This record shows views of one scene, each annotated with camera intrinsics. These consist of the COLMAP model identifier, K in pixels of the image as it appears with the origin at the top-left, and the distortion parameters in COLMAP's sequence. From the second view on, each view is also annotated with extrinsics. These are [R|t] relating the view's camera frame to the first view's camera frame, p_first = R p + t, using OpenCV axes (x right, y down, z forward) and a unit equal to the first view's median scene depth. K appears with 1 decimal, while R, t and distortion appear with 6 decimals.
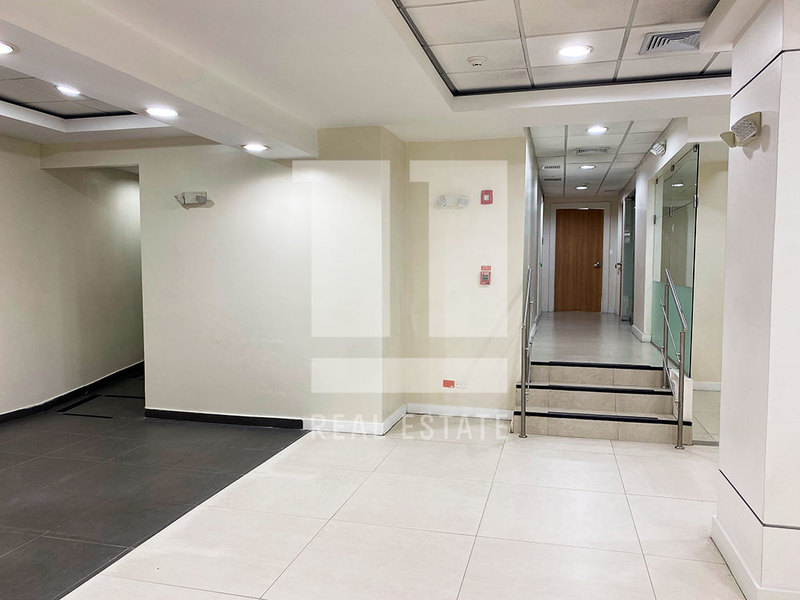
lens RADIAL K [[607.1, 0, 400.0], [0, 607.1, 300.0], [0, 0, 1]] dist [0.072191, -0.100631]
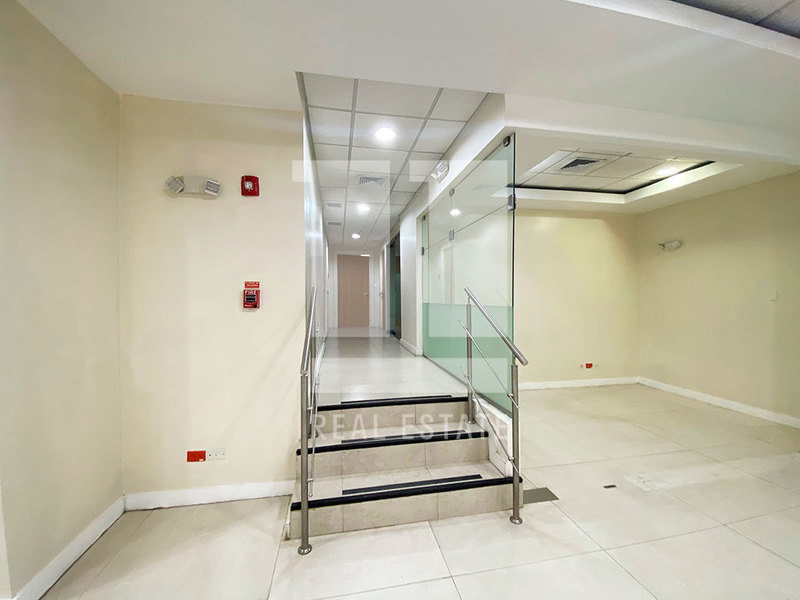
lens RADIAL K [[338.4, 0, 400.0], [0, 338.4, 300.0], [0, 0, 1]] dist [-0.000568, -0.000125]
pose [[0.905766, -0.010477, 0.423649, 0.127952], [0.033082, 0.998392, -0.046040, -0.010237], [-0.422485, 0.055717, 0.904656, 0.554006]]
